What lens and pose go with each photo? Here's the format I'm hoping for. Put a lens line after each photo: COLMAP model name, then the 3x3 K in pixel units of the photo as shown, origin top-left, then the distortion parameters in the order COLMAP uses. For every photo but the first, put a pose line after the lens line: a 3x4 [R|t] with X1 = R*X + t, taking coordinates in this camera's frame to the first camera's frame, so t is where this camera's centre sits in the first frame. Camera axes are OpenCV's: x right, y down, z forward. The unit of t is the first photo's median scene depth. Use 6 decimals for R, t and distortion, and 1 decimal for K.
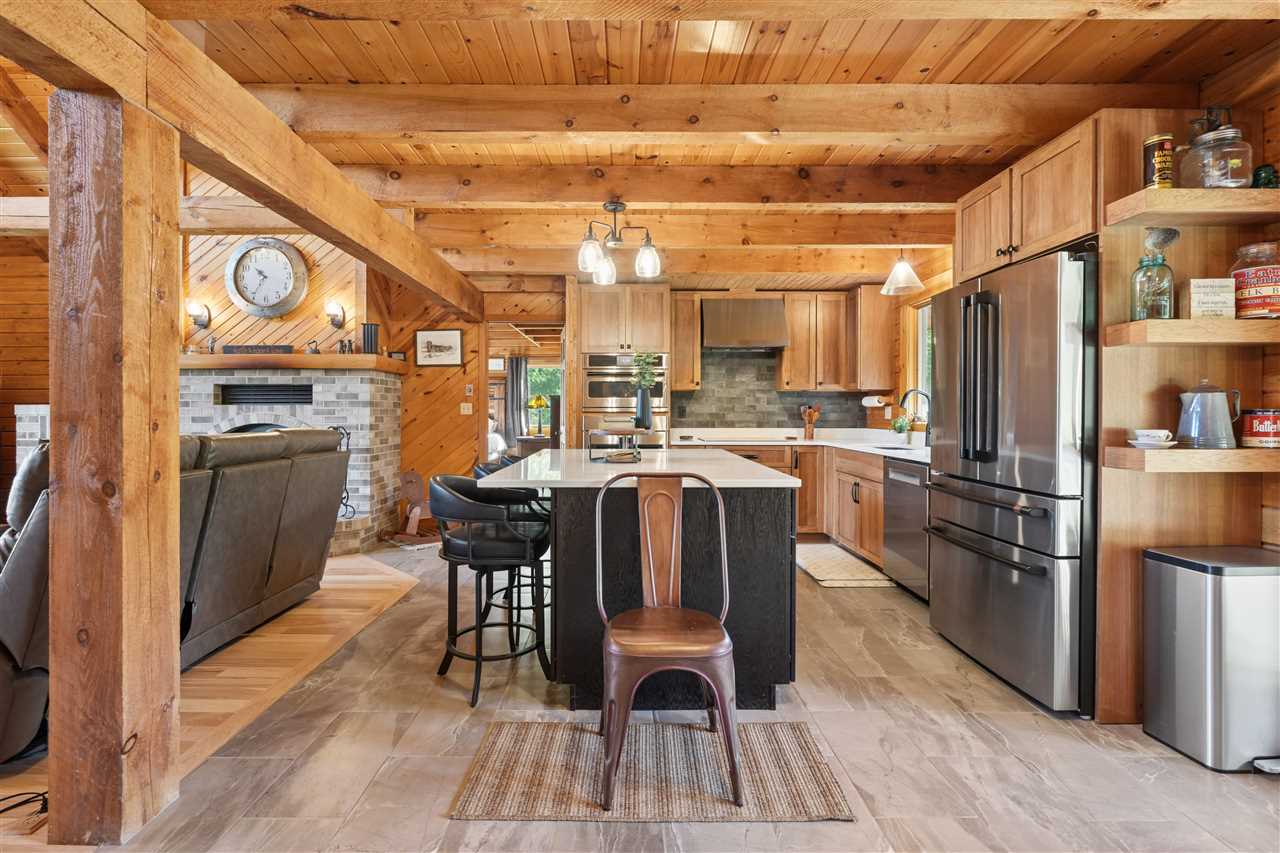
lens RADIAL K [[595.4, 0, 625.9], [0, 595.4, 412.1], [0, 0, 1]] dist [-0.011781, 0.004719]
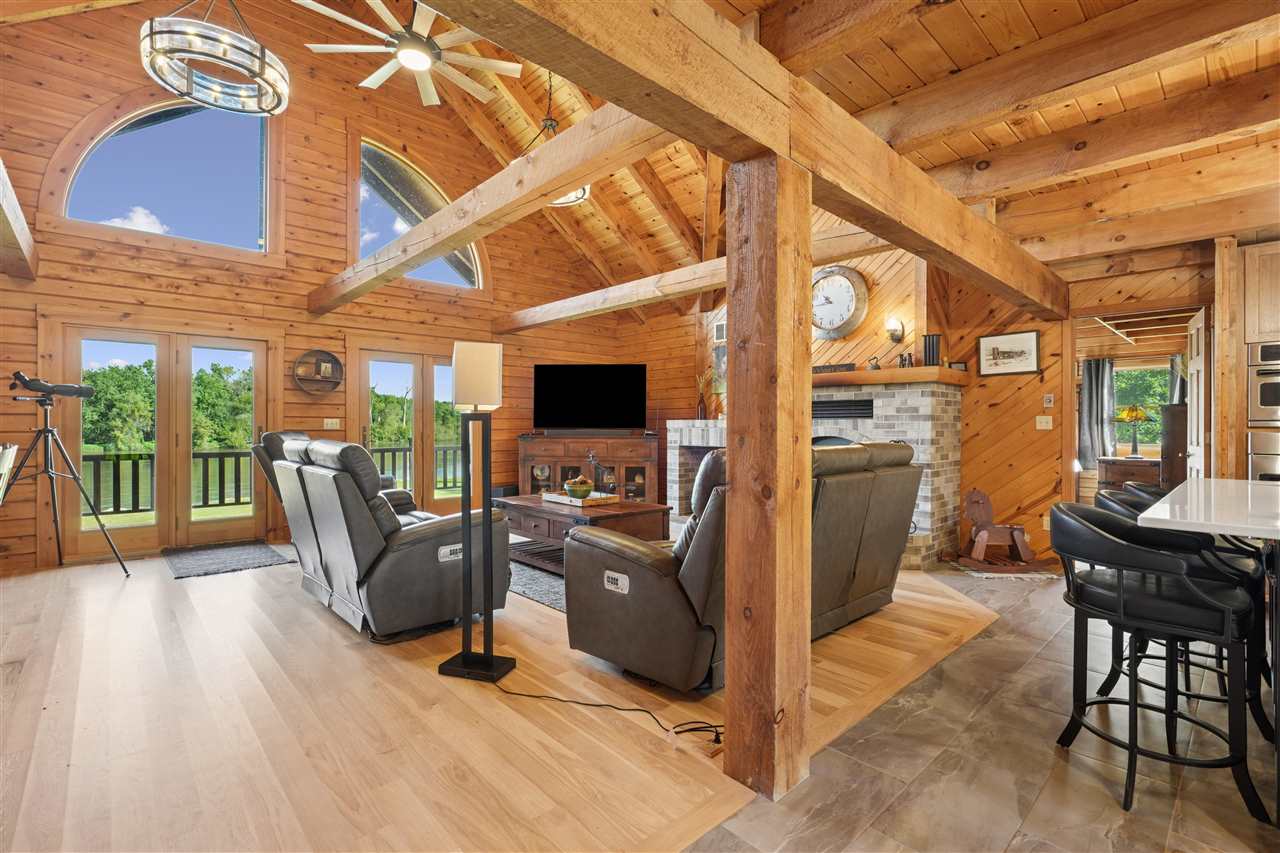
lens RADIAL K [[580.2, 0, 639.6], [0, 580.2, 423.0], [0, 0, 1]] dist [-0.009330, 0.002170]
pose [[0.681189, 0.000319, -0.732108, -0.099117], [-0.003646, 0.999989, -0.002957, -0.001032], [0.732099, 0.004683, 0.681183, 0.017625]]
